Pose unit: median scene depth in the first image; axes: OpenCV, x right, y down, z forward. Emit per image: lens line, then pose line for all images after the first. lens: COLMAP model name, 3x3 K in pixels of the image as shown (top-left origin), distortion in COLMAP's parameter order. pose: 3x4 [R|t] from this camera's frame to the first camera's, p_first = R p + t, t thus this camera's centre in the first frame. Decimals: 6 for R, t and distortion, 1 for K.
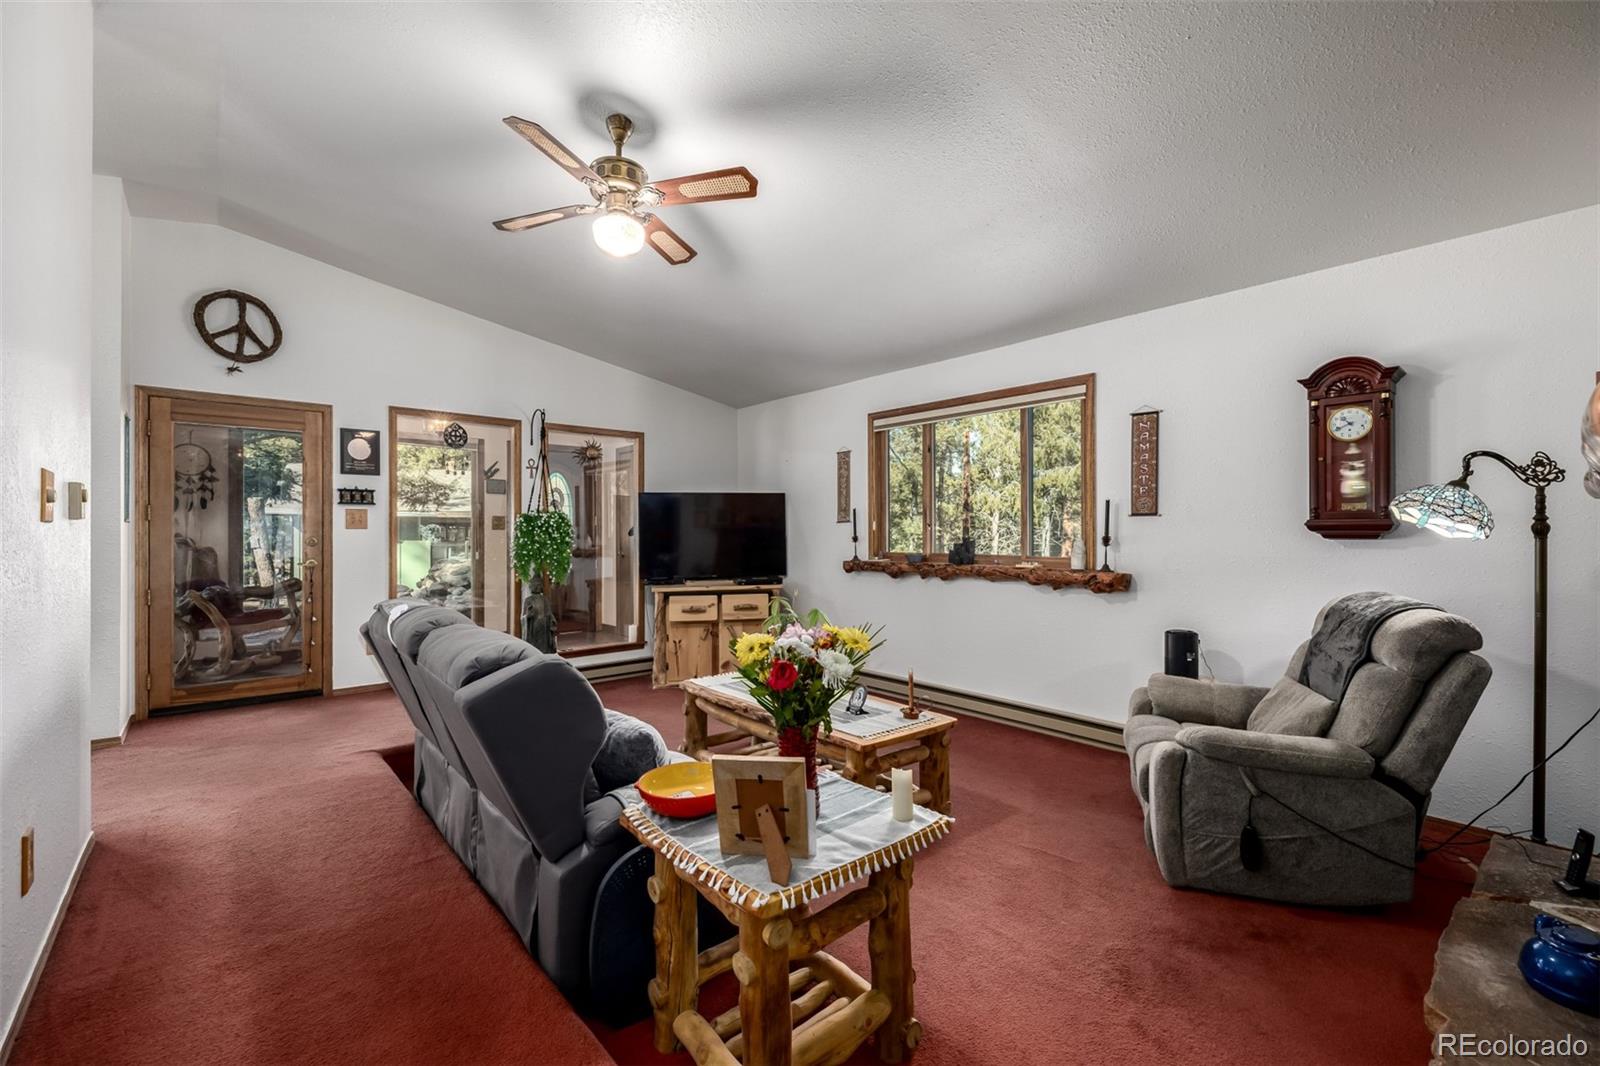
lens RADIAL K [[675.4, 0, 804.4], [0, 675.4, 533.1], [0, 0, 1]] dist [-0.001638, 0.000335]
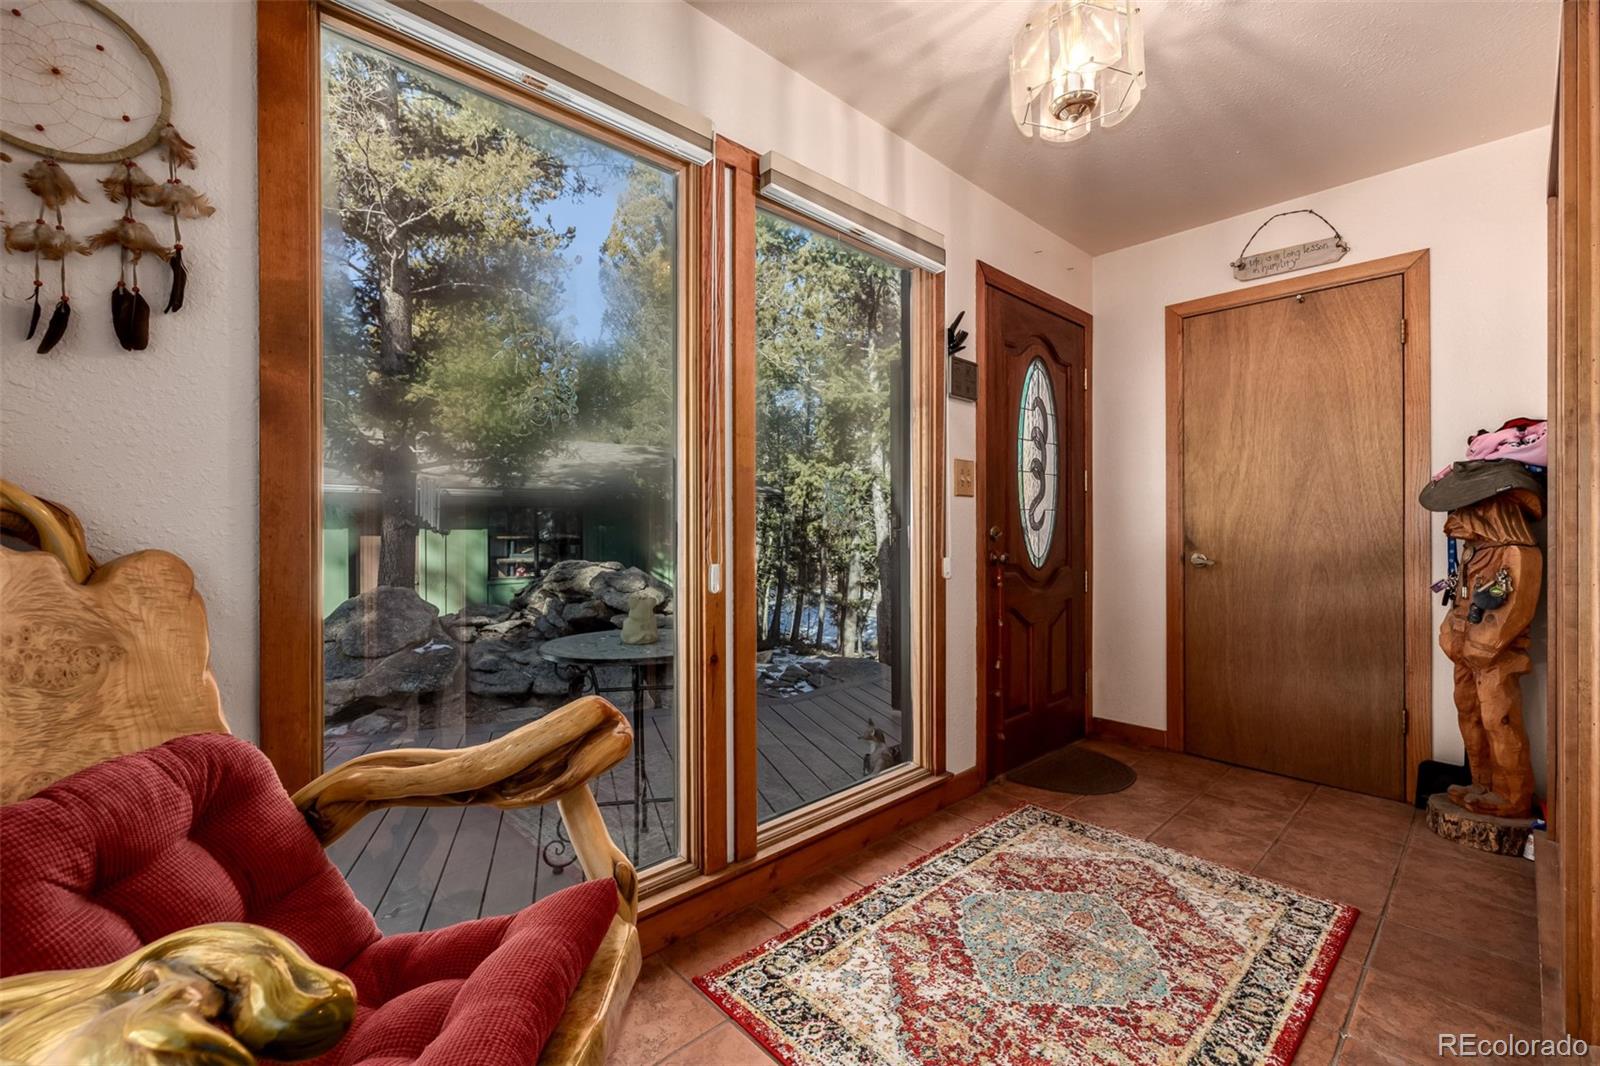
lens RADIAL K [[675.4, 0, 795.6], [0, 675.4, 530.5], [0, 0, 1]] dist [-0.001638, 0.000335]
pose [[0.999652, -0.003287, 0.026177, -0.707556], [0.003022, 0.999944, 0.010163, 0.012105], [-0.026209, -0.010080, 0.999606, 0.803715]]
